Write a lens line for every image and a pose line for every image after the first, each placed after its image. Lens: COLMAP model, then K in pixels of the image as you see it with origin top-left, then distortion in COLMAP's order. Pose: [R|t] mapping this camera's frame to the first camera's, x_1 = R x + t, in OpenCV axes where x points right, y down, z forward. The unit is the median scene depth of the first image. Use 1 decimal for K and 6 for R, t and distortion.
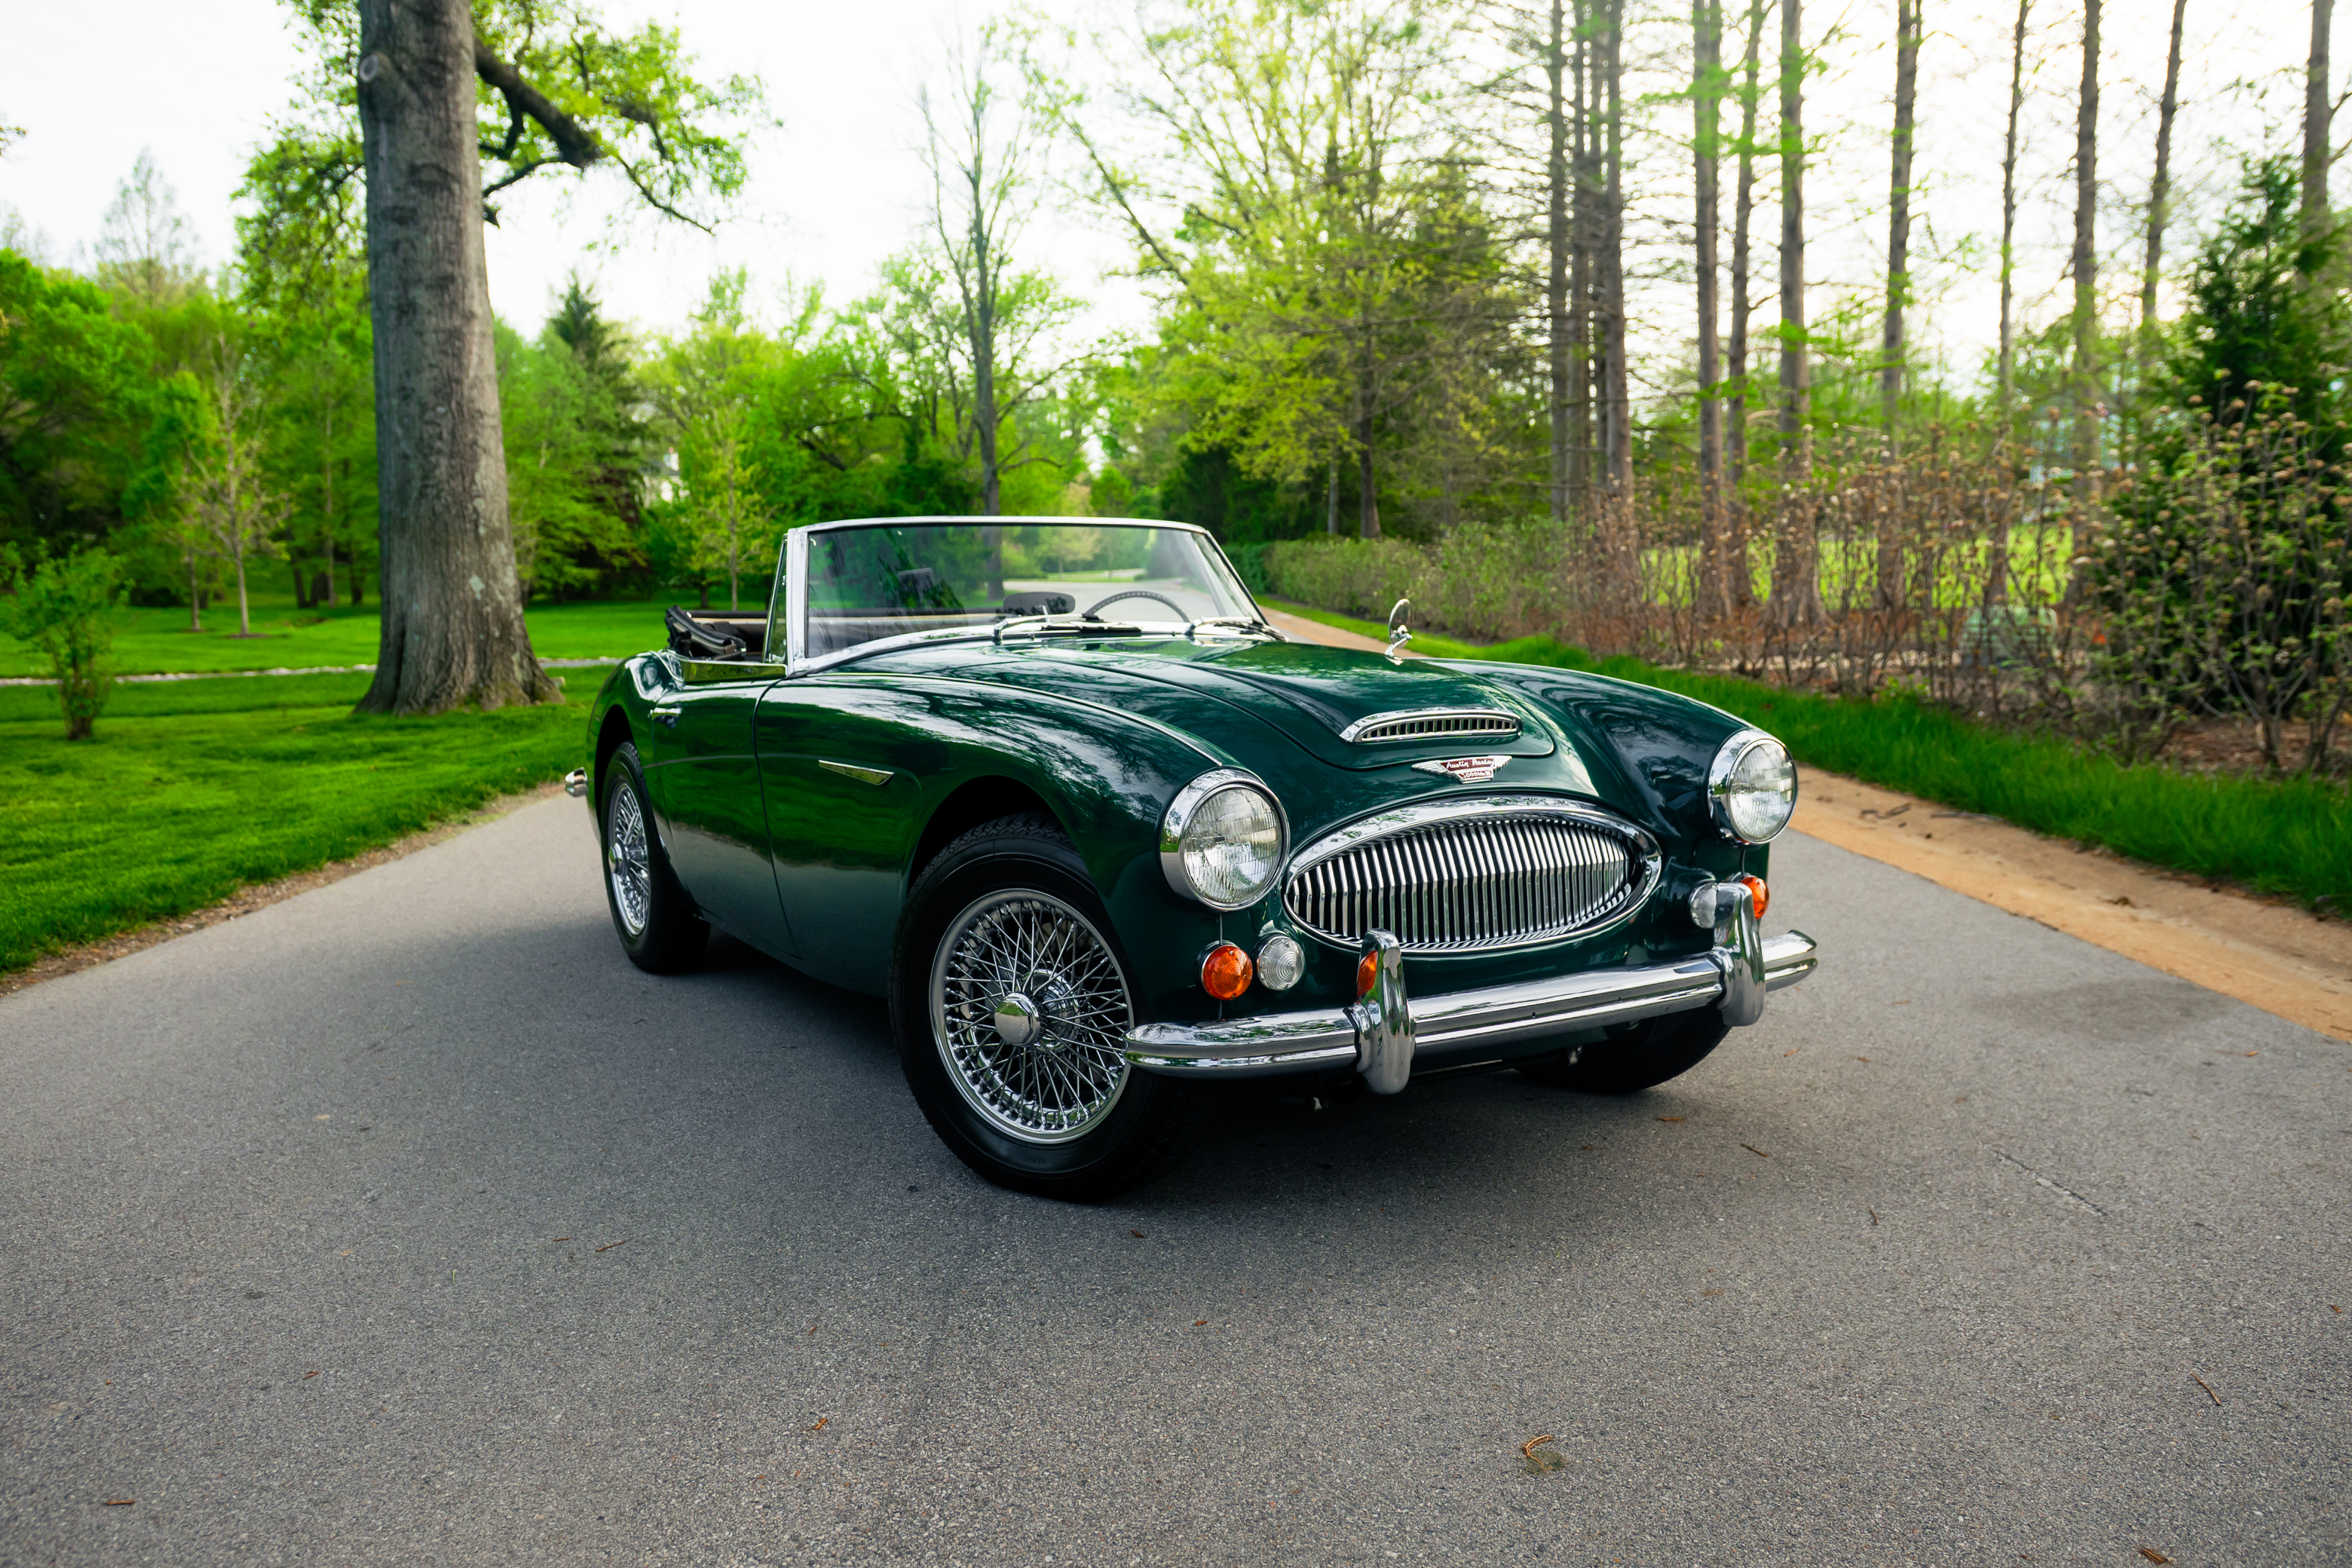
lens RADIAL K [[1868.8, 0, 1175.8], [0, 1868.8, 782.0], [0, 0, 1]] dist [-0.075333, 0.055862]
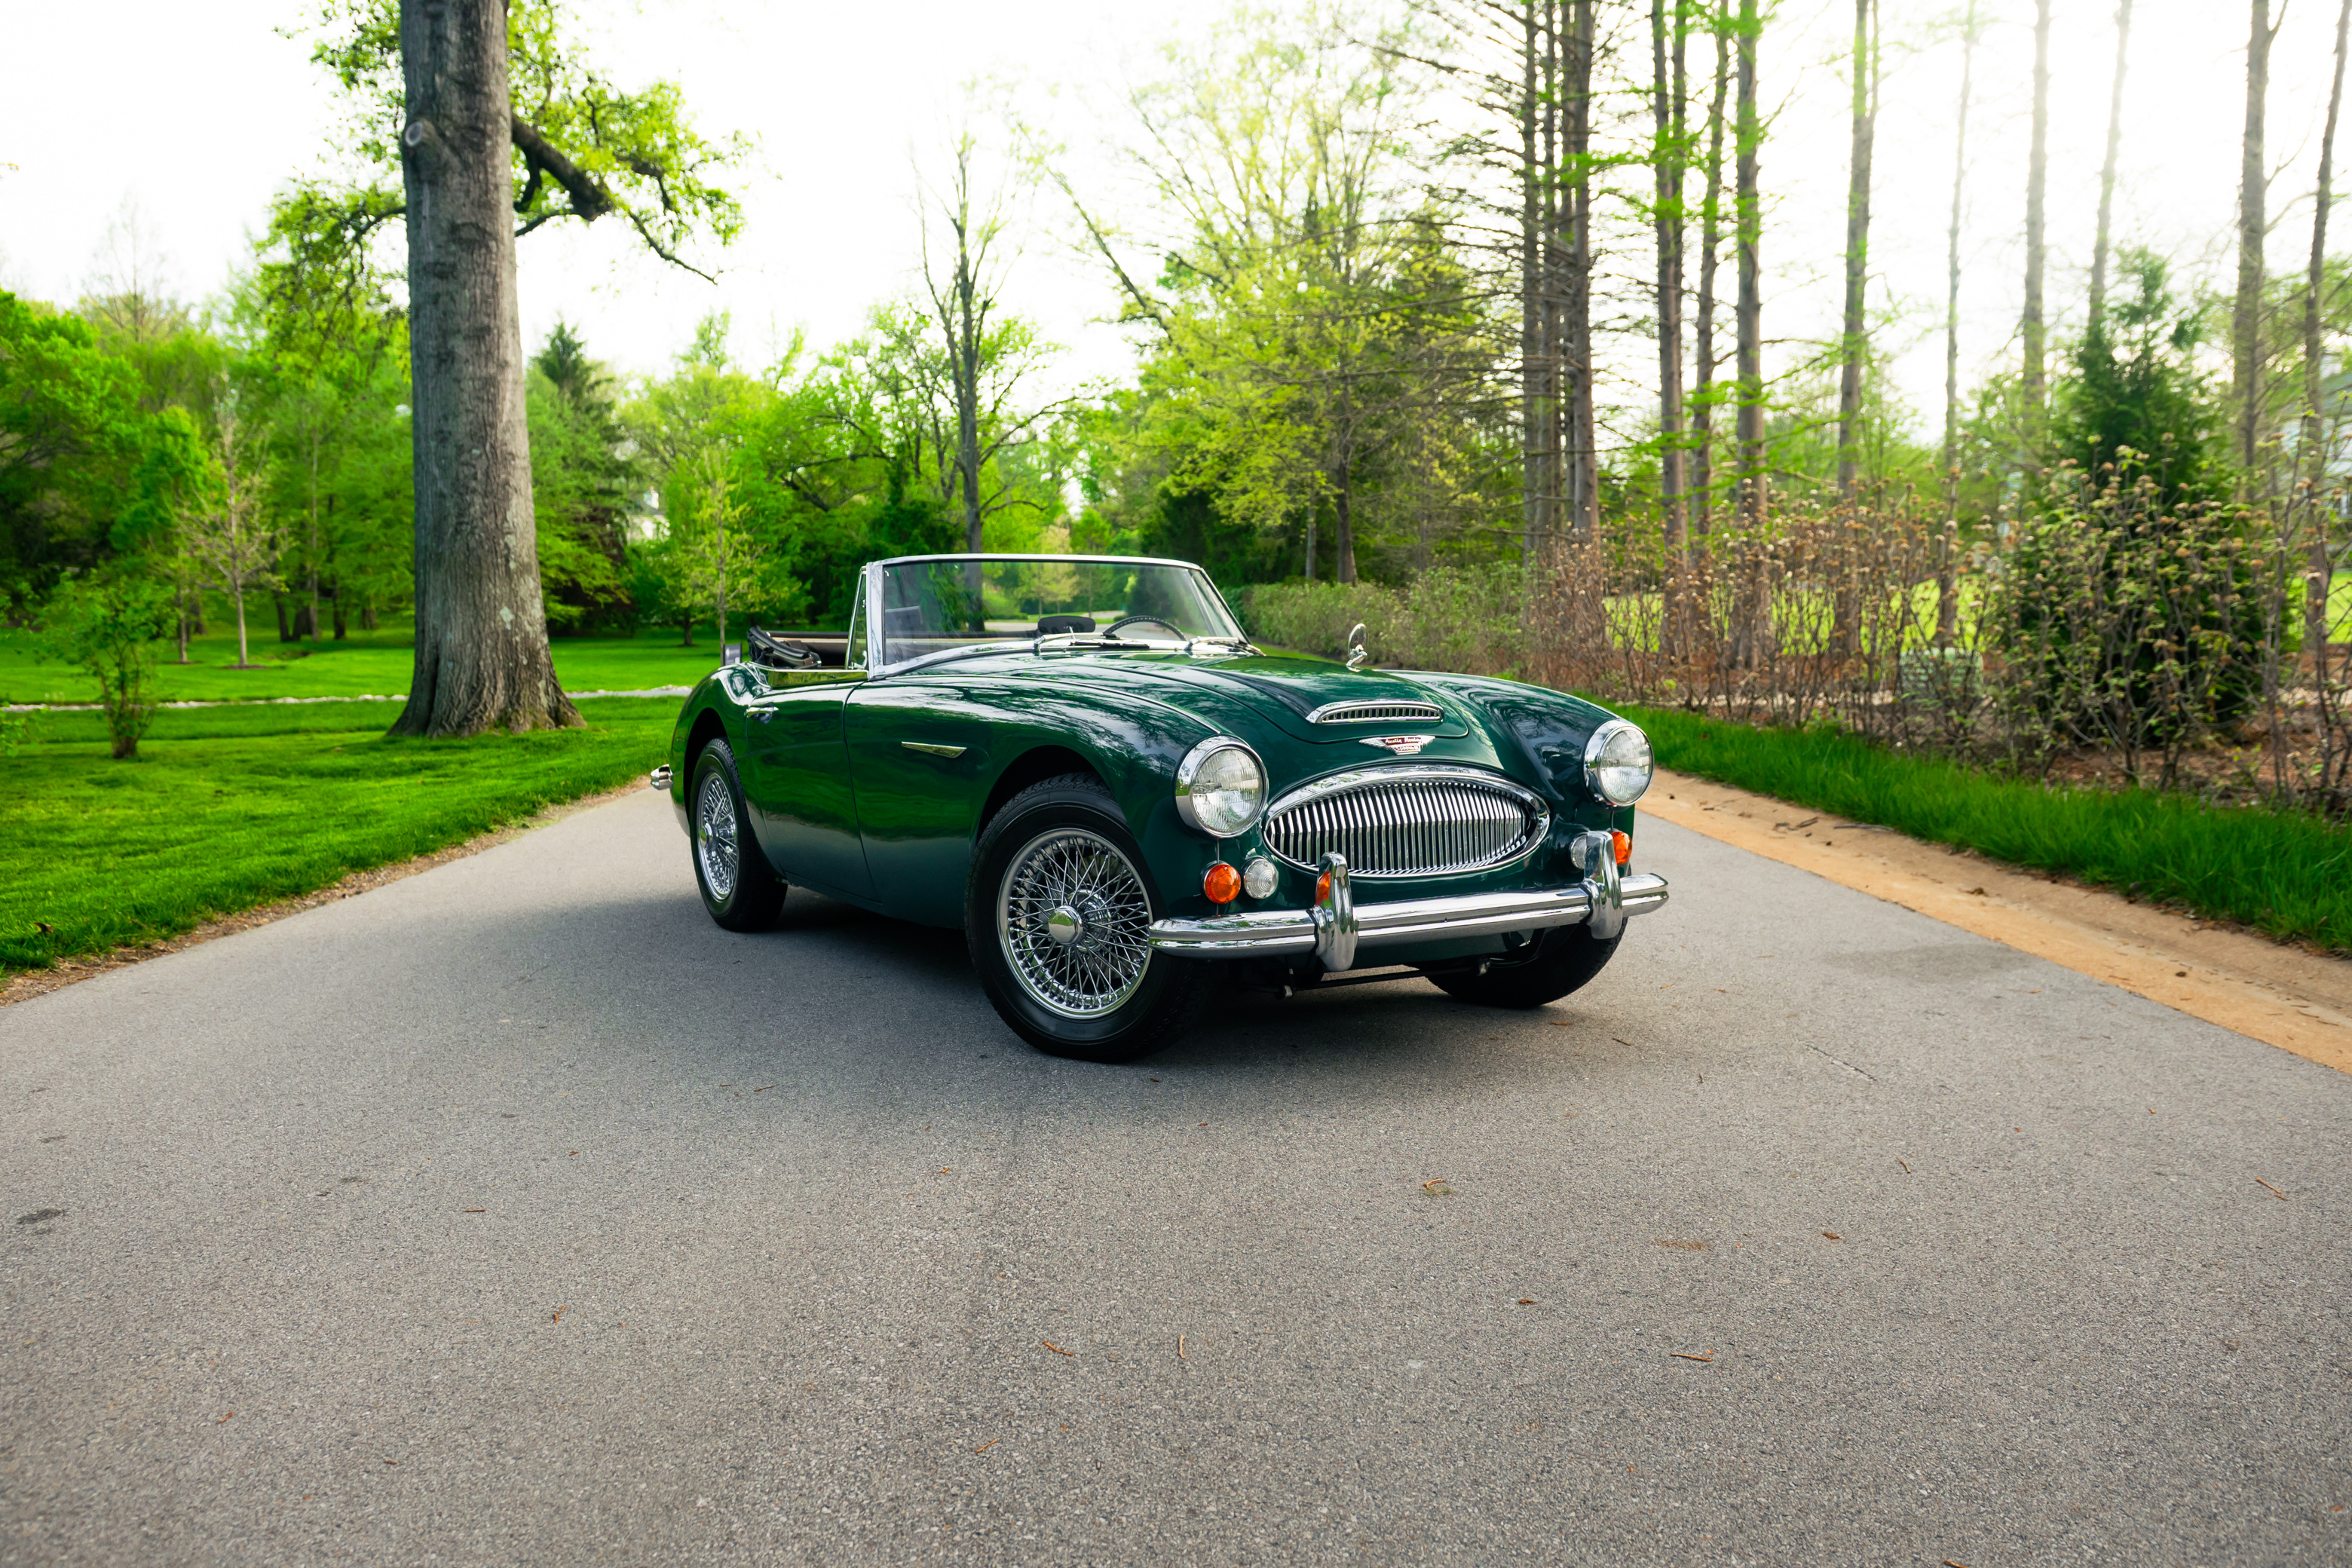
lens RADIAL K [[1868.8, 0, 1178.4], [0, 1868.8, 795.4], [0, 0, 1]] dist [-0.075333, 0.055862]
pose [[0.999873, 0.007569, 0.014057, -0.007927], [-0.007348, 0.999849, -0.015748, 0.018654], [-0.014174, 0.015642, 0.999777, -0.121428]]
